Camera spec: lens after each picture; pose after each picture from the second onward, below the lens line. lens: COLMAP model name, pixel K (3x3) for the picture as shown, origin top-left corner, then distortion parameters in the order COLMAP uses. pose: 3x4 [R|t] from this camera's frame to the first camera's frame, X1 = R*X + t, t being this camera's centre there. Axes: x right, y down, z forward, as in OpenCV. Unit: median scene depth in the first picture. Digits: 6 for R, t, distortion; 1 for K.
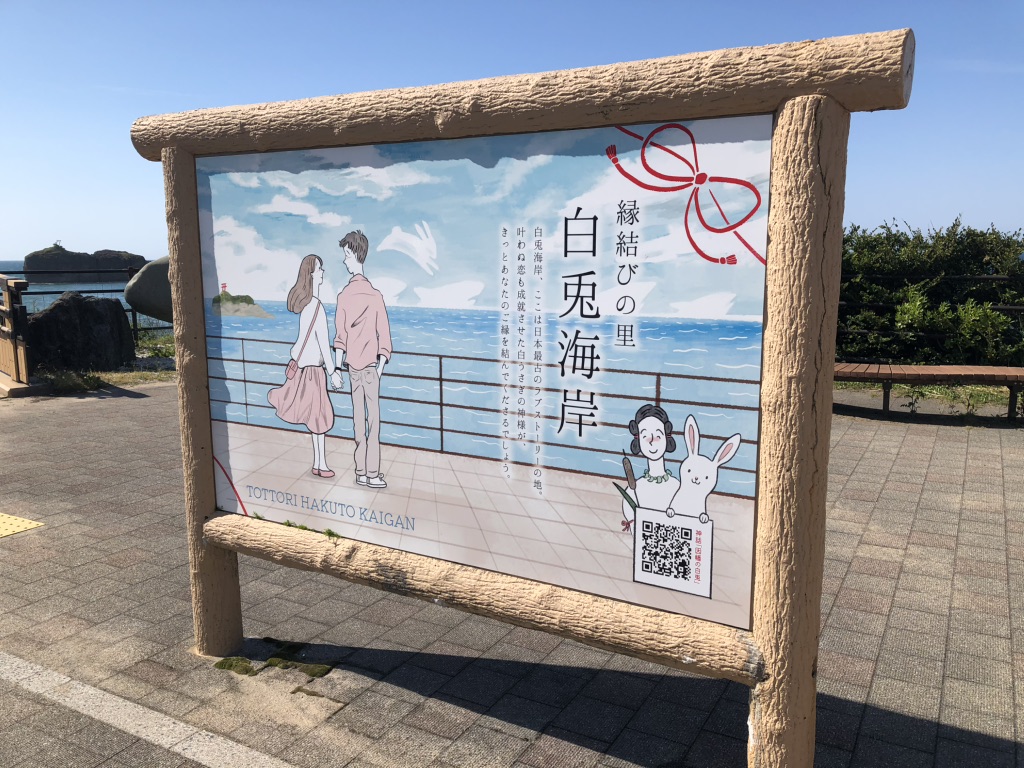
lens RADIAL K [[845.3, 0, 512.0], [0, 845.3, 384.0], [0, 0, 1]] dist [0.013387, -0.005741]
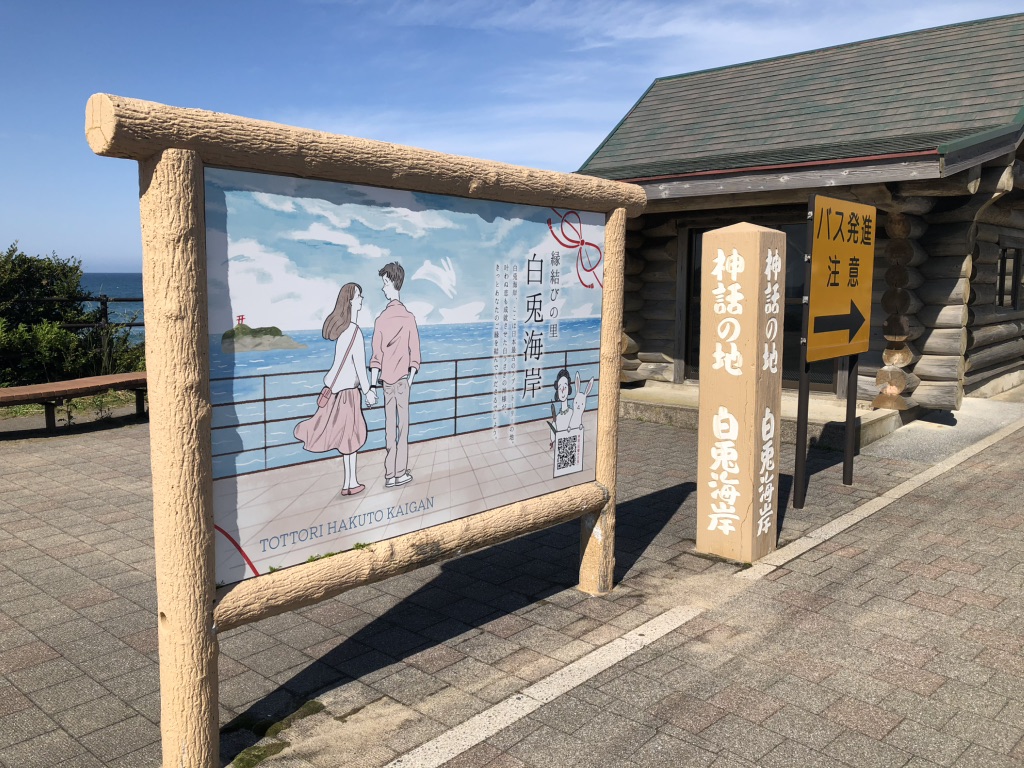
lens RADIAL K [[845.3, 0, 512.0], [0, 845.3, 384.0], [0, 0, 1]] dist [0.013387, -0.005741]
pose [[0.189891, -0.118638, 0.974611, -1.157700], [0.143051, 0.985422, 0.092082, -0.090225], [-0.971328, 0.121934, 0.204094, 0.564342]]
